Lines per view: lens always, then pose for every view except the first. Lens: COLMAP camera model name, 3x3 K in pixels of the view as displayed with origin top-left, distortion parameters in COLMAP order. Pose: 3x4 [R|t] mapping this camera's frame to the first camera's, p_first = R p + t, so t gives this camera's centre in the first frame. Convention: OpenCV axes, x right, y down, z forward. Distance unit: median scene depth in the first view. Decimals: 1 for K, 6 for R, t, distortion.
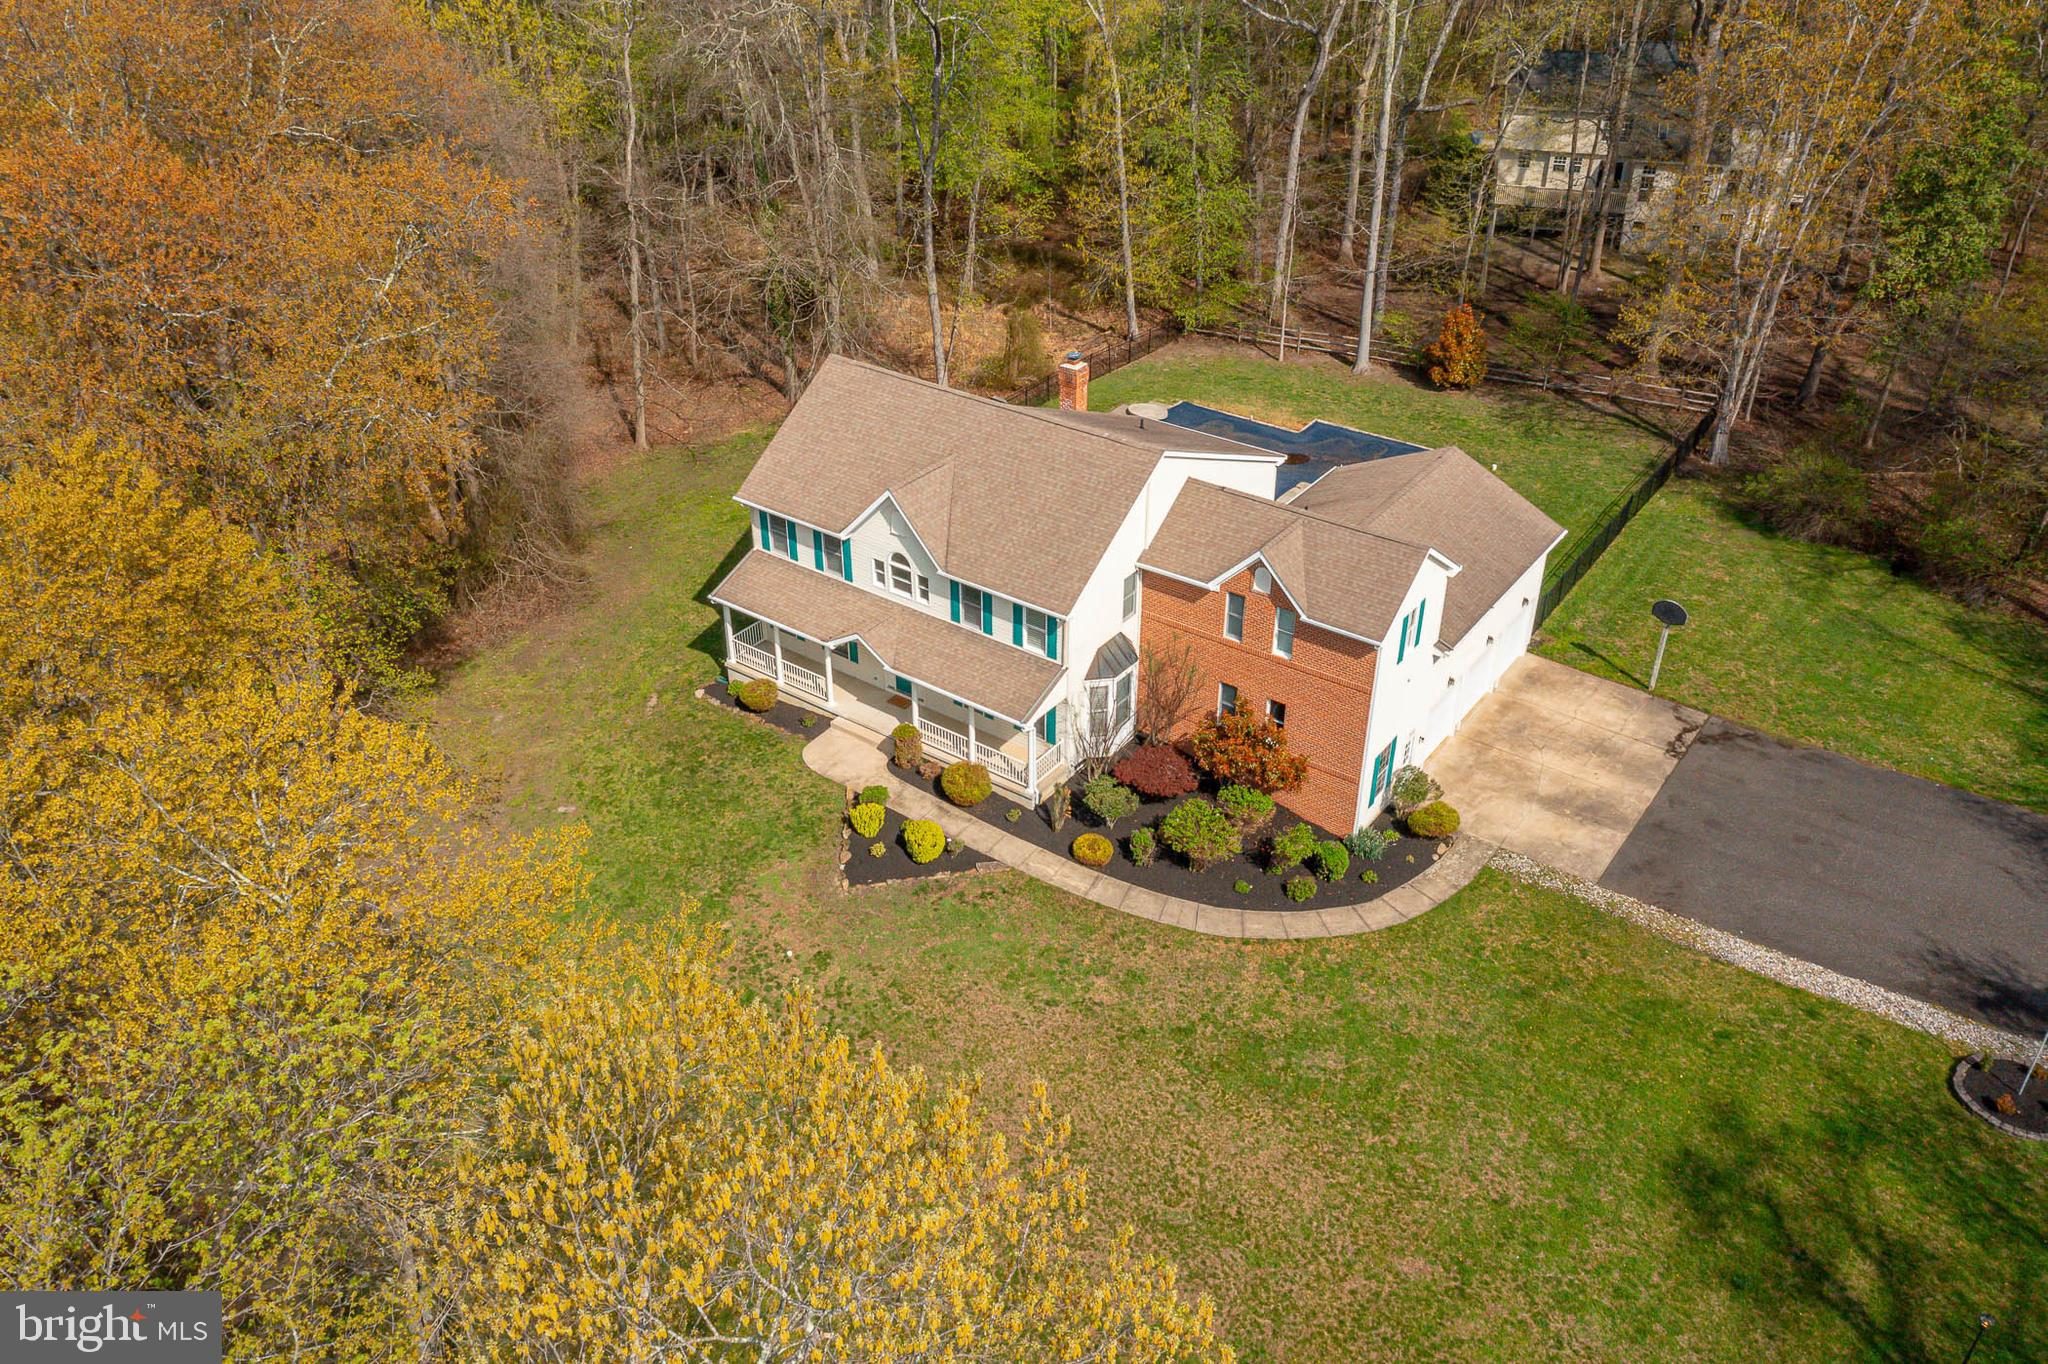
lens RADIAL K [[1608.0, 0, 1020.7], [0, 1608.0, 618.4], [0, 0, 1]] dist [-0.004763, 0.004251]
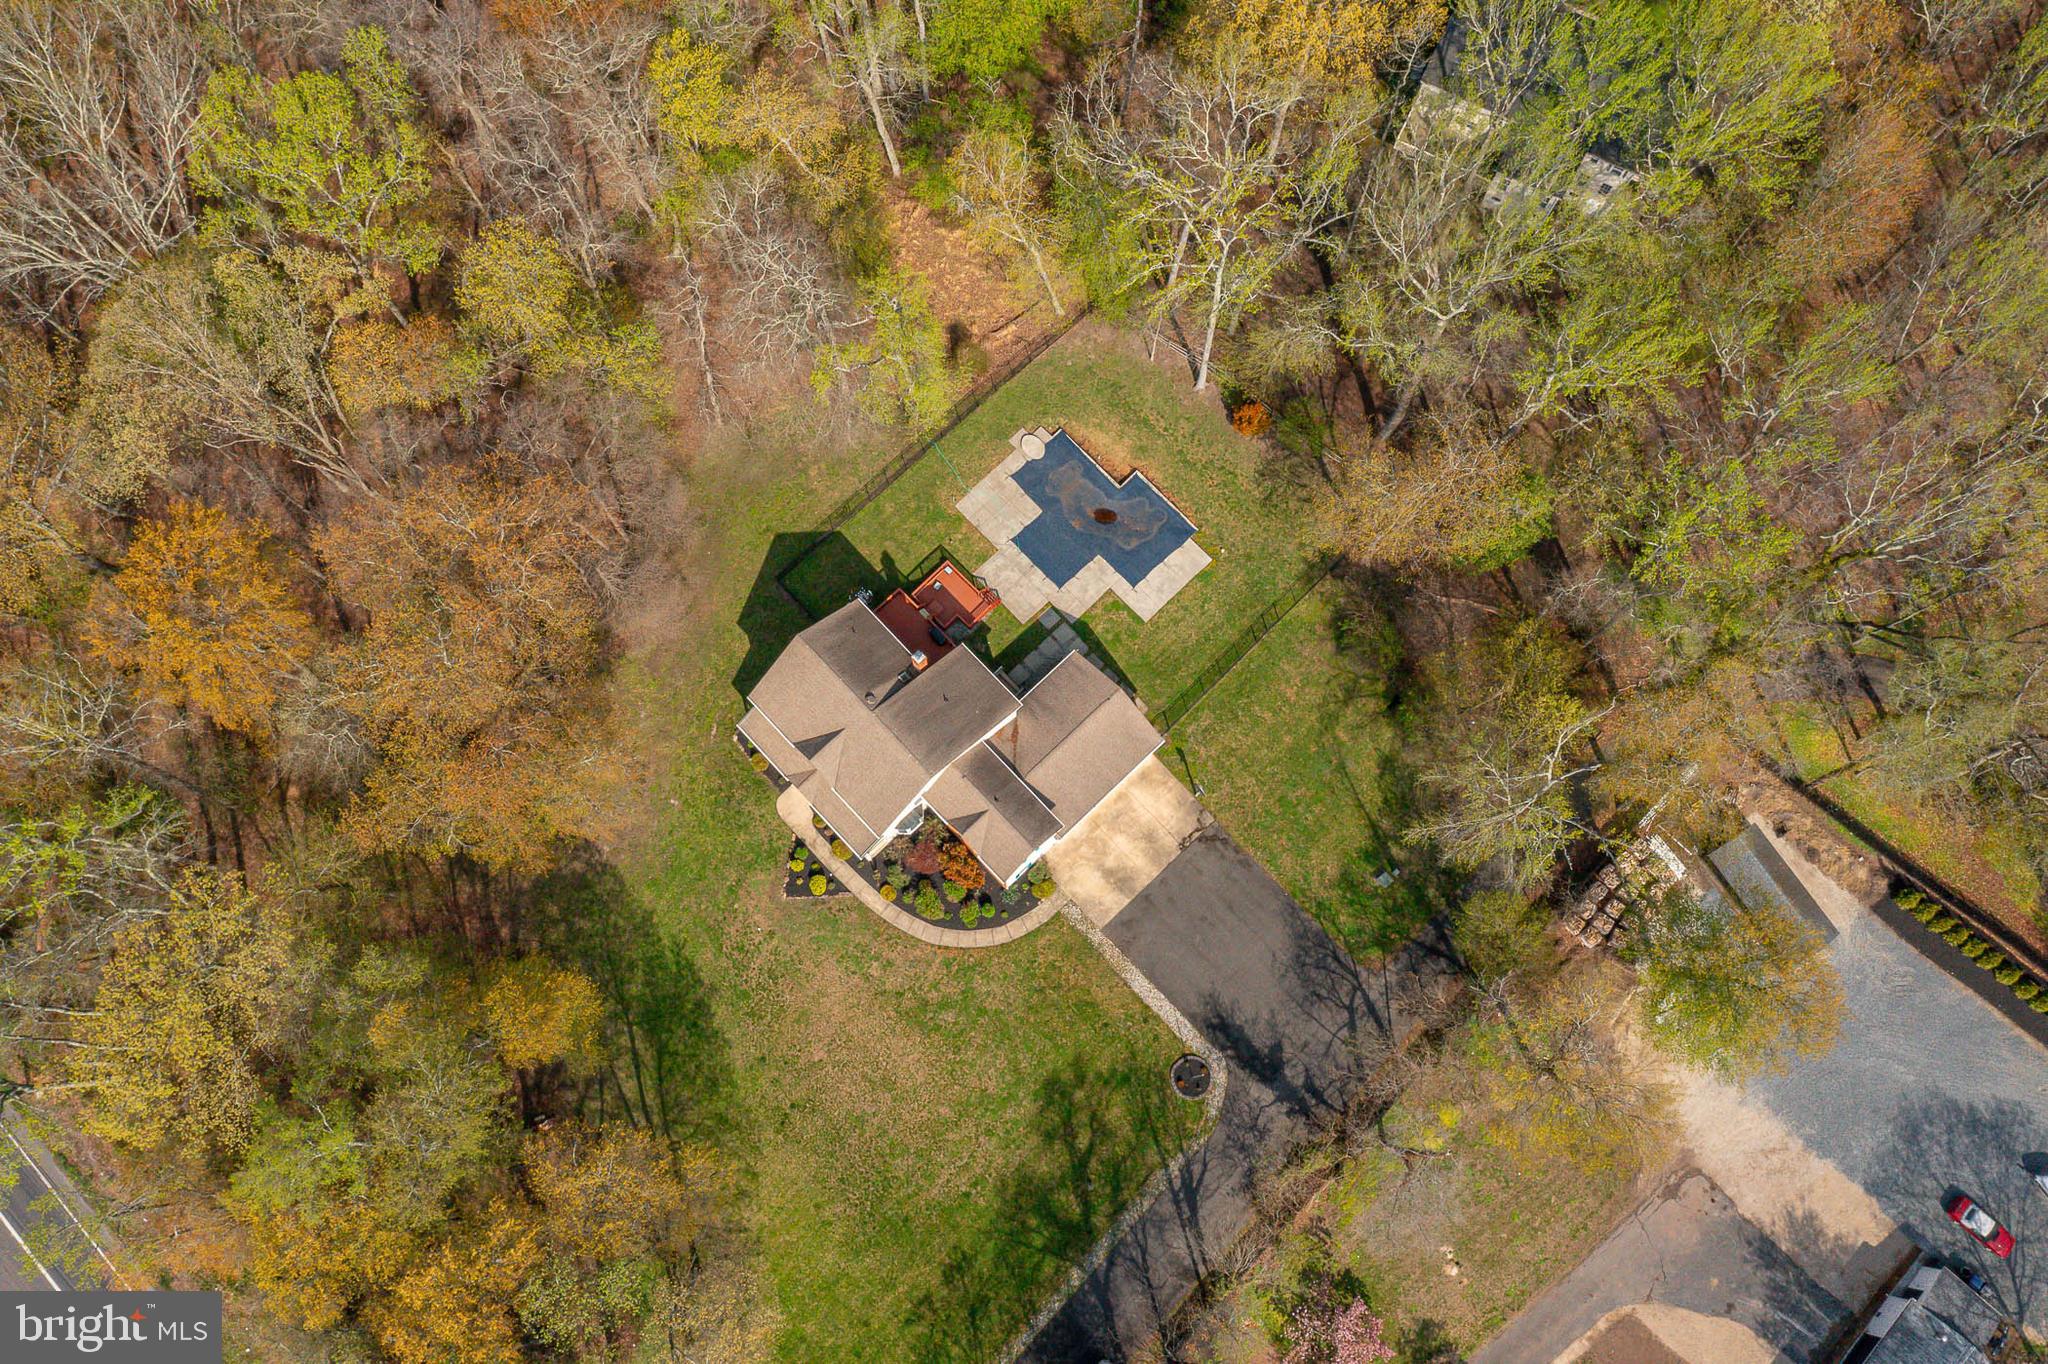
lens RADIAL K [[1608.0, 0, 1020.7], [0, 1608.0, 618.4], [0, 0, 1]] dist [-0.004763, 0.004251]
pose [[0.984084, 0.173072, -0.040304, 0.254796], [-0.098228, 0.718798, 0.688245, -1.751953], [0.148086, -0.673332, 0.724358, -0.413487]]
